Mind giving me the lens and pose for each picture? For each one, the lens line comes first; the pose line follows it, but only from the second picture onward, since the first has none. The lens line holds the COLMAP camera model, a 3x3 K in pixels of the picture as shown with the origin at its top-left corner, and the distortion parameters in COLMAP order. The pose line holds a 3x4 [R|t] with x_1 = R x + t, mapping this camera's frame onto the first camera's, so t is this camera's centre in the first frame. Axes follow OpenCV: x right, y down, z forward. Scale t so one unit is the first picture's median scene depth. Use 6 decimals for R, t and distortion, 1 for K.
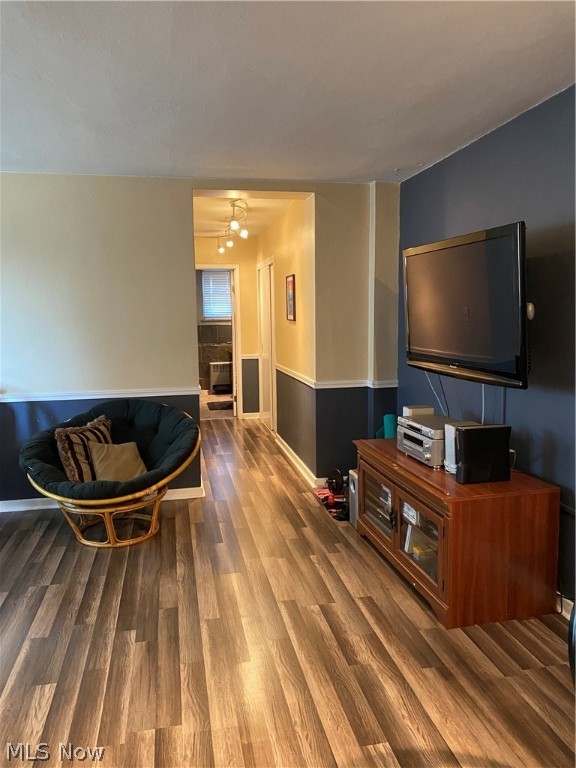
lens RADIAL K [[583.1, 0, 284.7], [0, 583.1, 386.4], [0, 0, 1]] dist [0.035593, -0.057488]
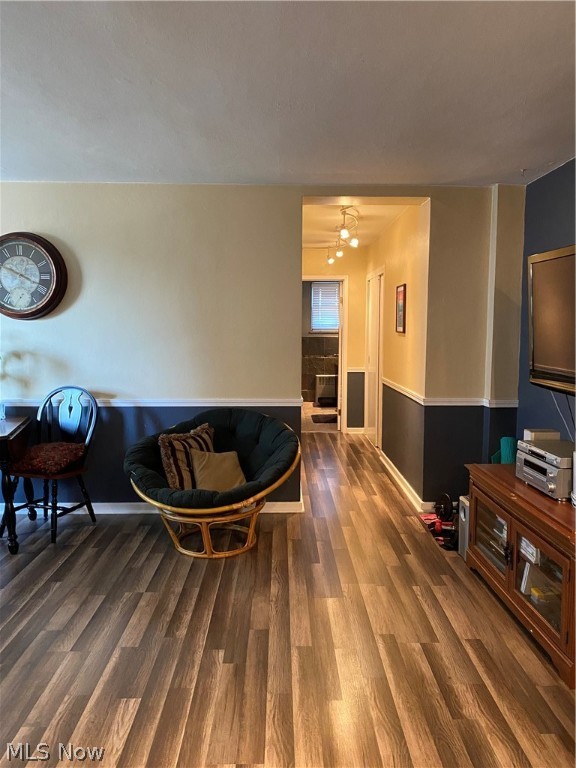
lens RADIAL K [[583.1, 0, 295.3], [0, 583.1, 381.1], [0, 0, 1]] dist [0.035593, -0.057488]
pose [[0.985569, 0.033799, -0.165864, 0.003124], [-0.039198, 0.998799, -0.029385, 0.000814], [0.164671, 0.035462, 0.985711, 0.046808]]
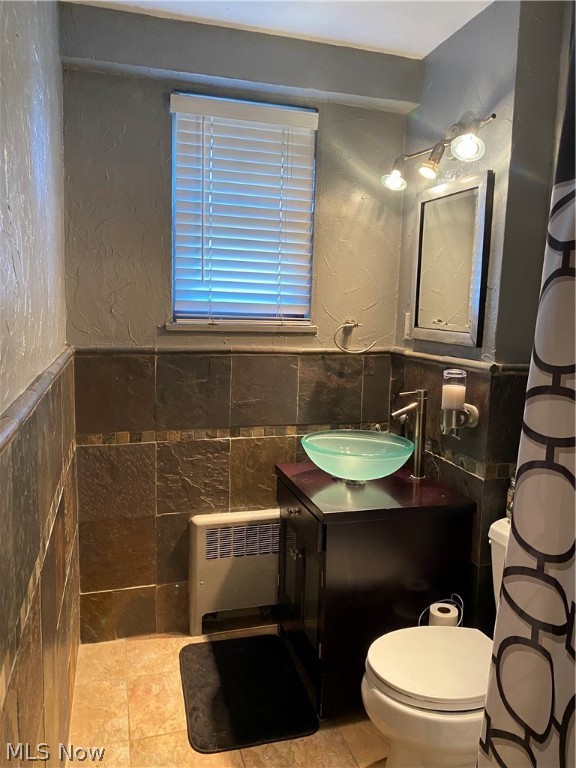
lens RADIAL K [[583.1, 0, 290.0], [0, 583.1, 380.7], [0, 0, 1]] dist [0.035593, -0.057488]
pose [[0.994730, 0.032653, 0.097190, -0.253634], [-0.032806, 0.999462, -0.000022, -0.207775], [-0.097138, -0.003166, 0.995266, 1.708598]]
